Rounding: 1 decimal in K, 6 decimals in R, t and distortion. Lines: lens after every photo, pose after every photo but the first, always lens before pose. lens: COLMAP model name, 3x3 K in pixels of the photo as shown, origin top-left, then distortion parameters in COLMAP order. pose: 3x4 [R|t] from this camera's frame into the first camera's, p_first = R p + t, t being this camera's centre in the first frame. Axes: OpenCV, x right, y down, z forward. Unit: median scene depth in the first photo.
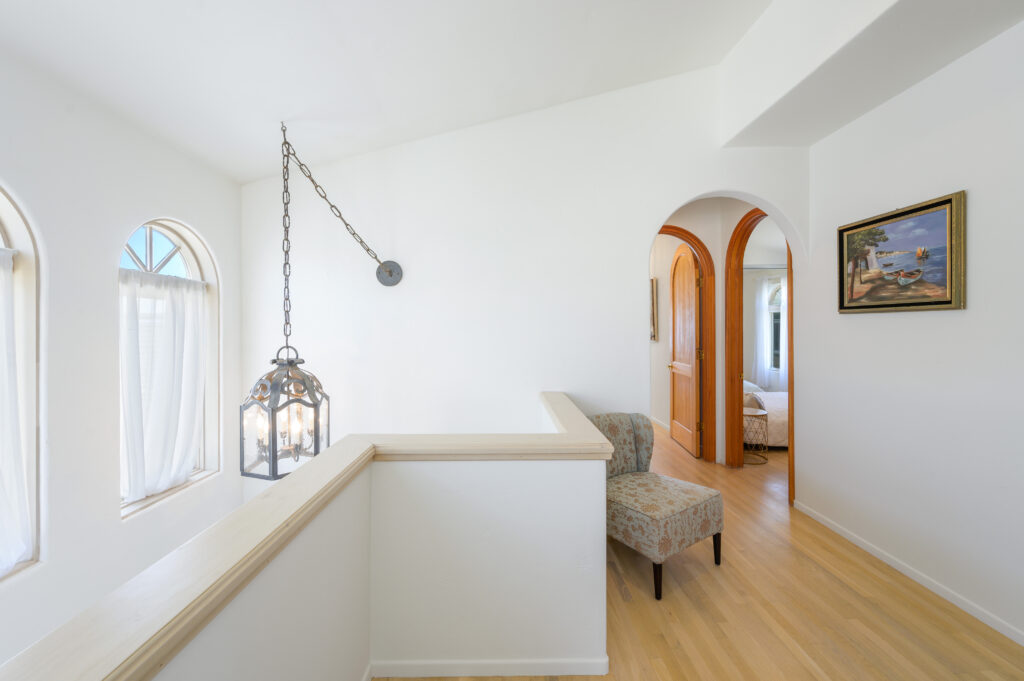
lens RADIAL K [[402.1, 0, 512.6], [0, 402.1, 331.3], [0, 0, 1]] dist [-0.000753, -0.000079]
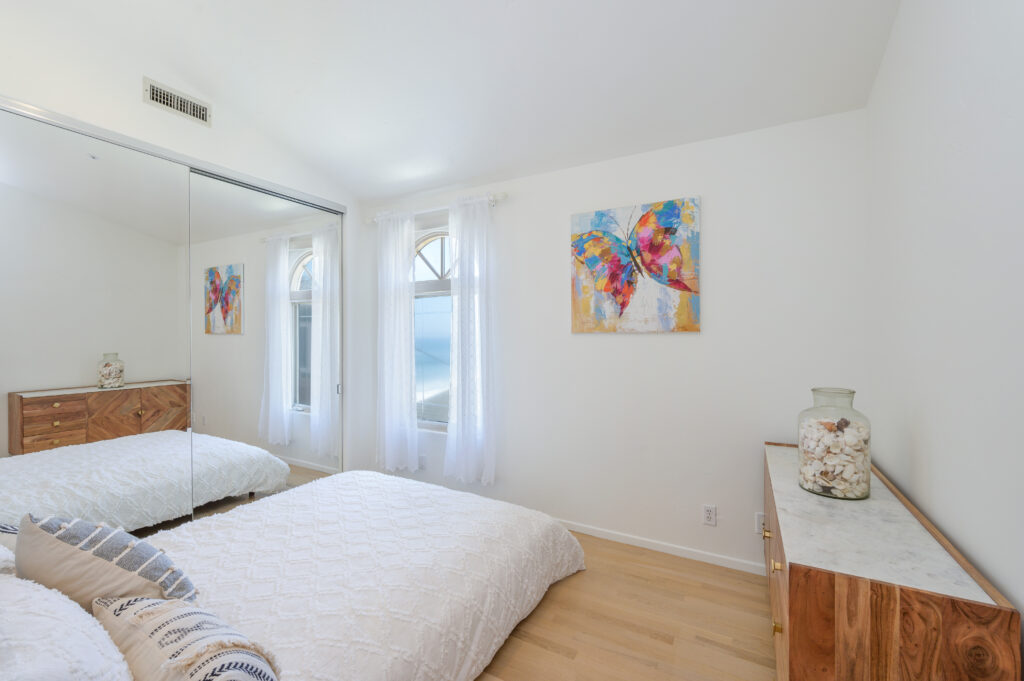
lens RADIAL K [[421.7, 0, 513.5], [0, 421.7, 336.4], [0, 0, 1]] dist [0.001014, 0.000033]
pose [[0.503548, 0.002412, 0.863964, 0.315075], [-0.000439, 0.999997, -0.002536, 0.001239], [-0.863967, 0.000898, 0.503547, 0.482176]]
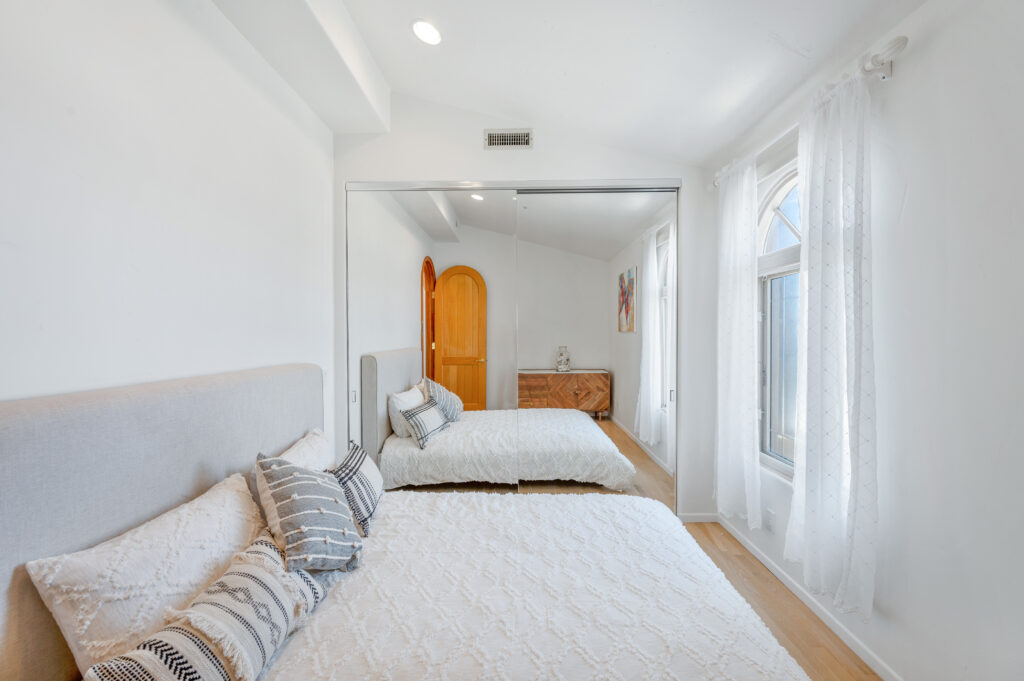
lens RADIAL K [[402.1, 0, 511.3], [0, 402.1, 338.0], [0, 0, 1]] dist [-0.000753, -0.000079]
pose [[0.998983, 0.005160, -0.044801, 0.504287], [-0.004665, 0.999927, 0.011147, -0.000366], [0.044855, -0.010927, 0.998934, 0.498709]]
